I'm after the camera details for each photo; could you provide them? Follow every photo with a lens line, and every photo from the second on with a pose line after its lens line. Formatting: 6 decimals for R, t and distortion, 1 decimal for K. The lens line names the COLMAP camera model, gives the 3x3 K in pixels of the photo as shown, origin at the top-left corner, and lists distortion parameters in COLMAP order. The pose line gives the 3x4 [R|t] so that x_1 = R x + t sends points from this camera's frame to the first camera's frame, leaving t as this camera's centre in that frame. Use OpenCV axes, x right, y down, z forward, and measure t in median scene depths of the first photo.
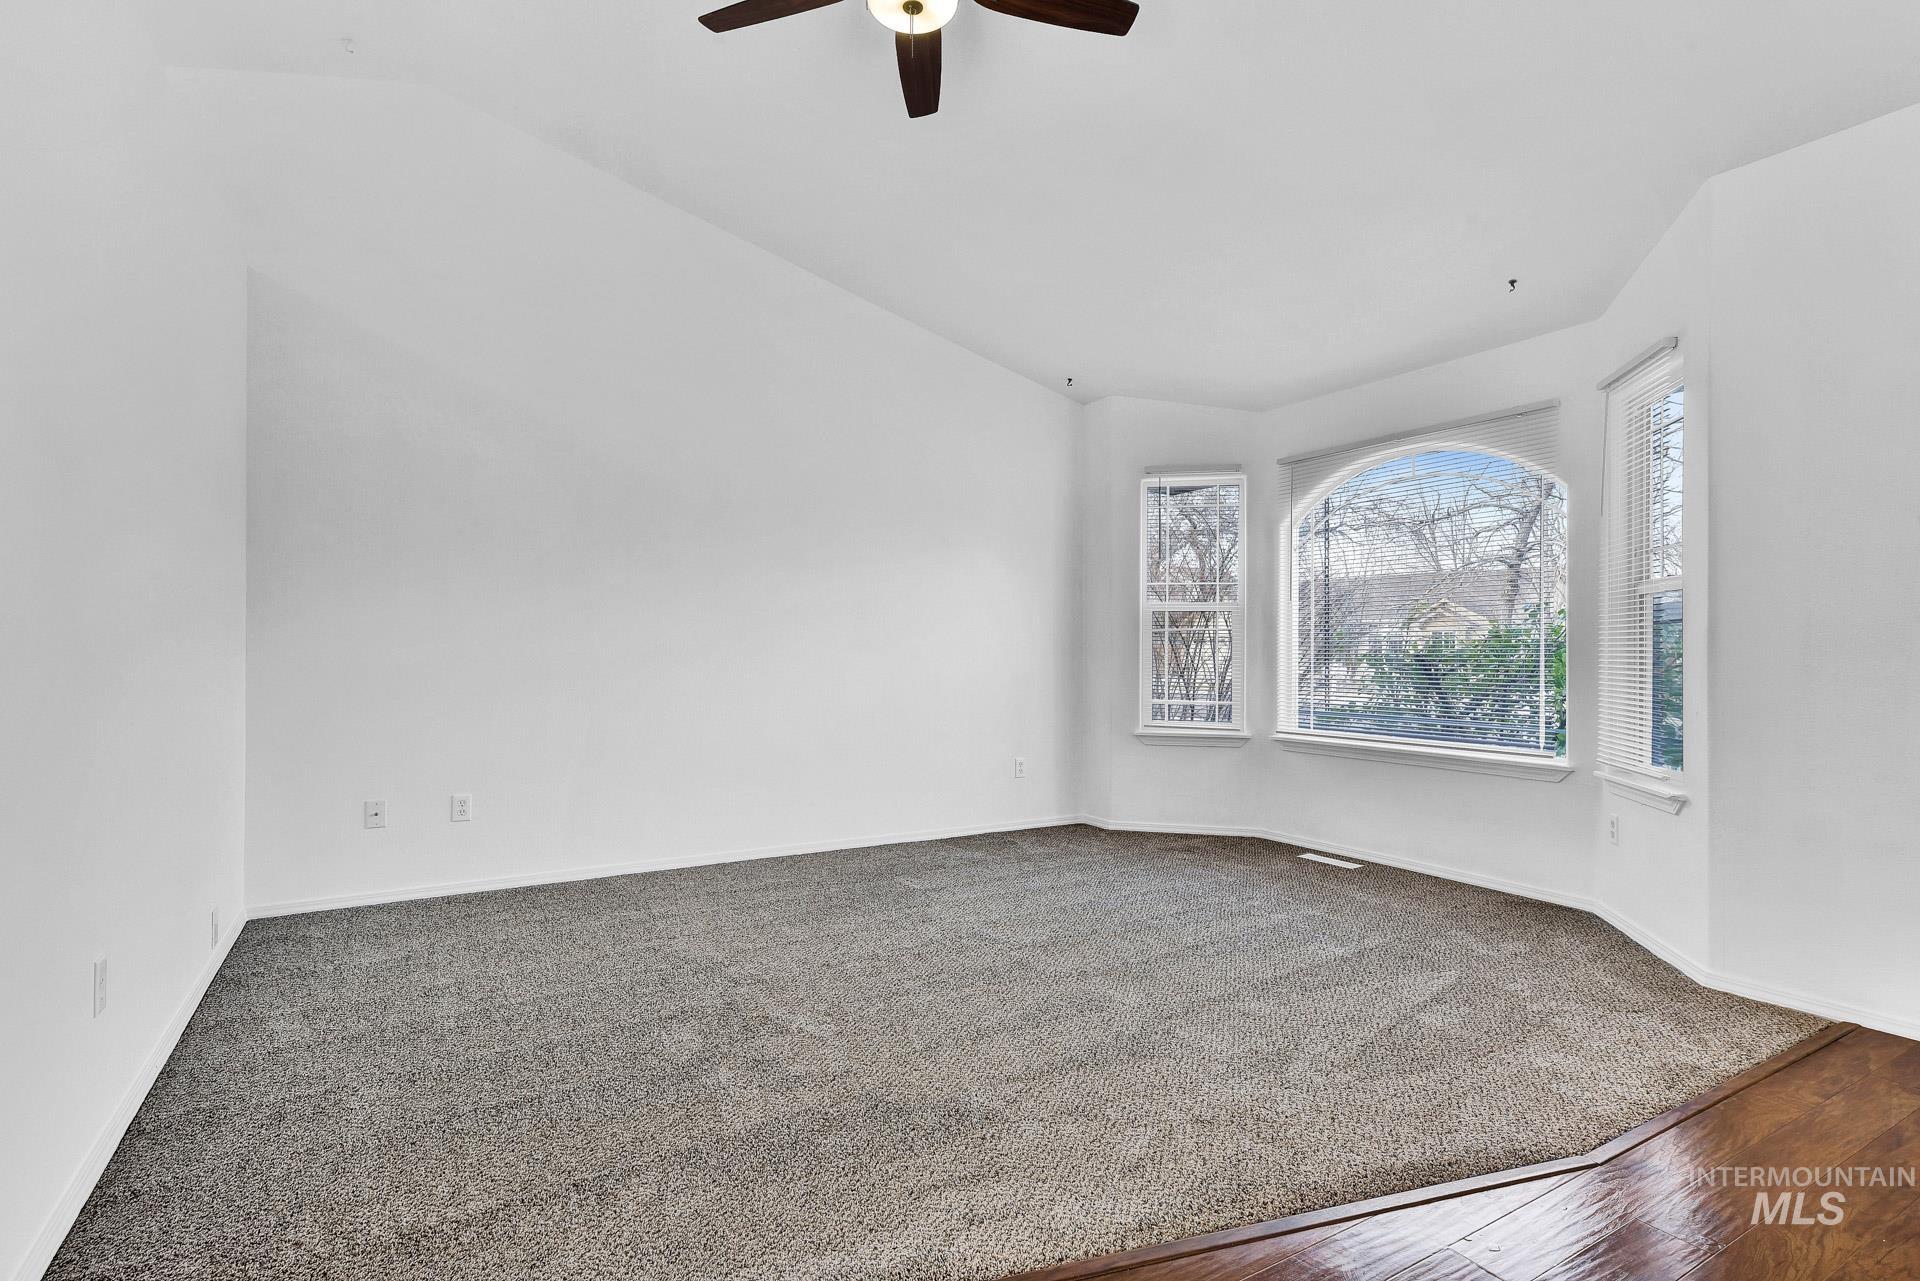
lens RADIAL K [[932.6, 0, 960.0], [0, 932.6, 651.1], [0, 0, 1]] dist [0.004340, -0.000275]
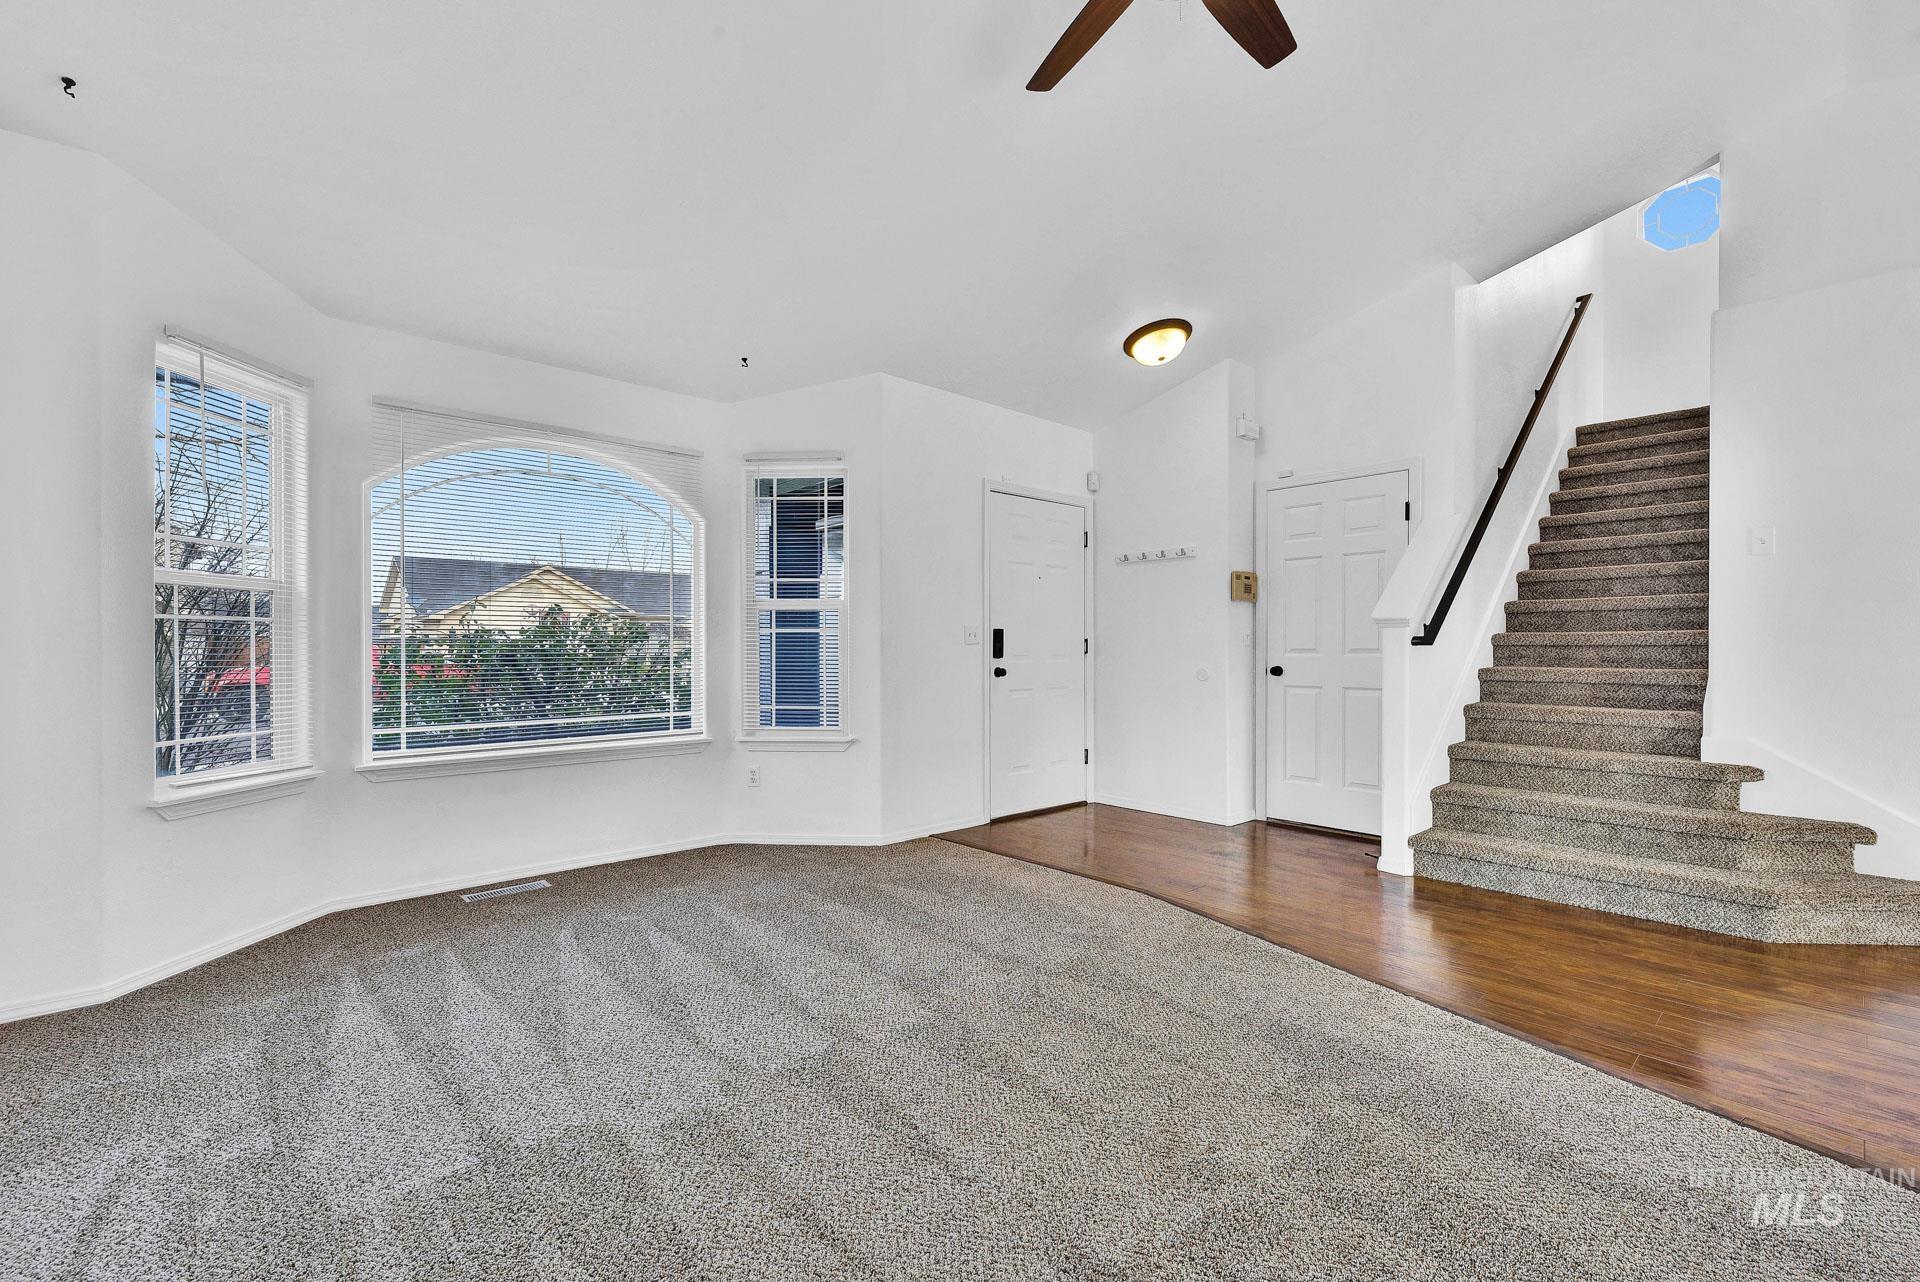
lens RADIAL K [[809.1, 0, 971.9], [0, 809.1, 641.9], [0, 0, 1]] dist [0.004270, -0.001740]
pose [[-0.205163, 0.000792, 0.978728, -0.417295], [0.000609, 1.000000, -0.000682, -0.007463], [-0.978728, 0.000456, -0.205163, 0.700293]]
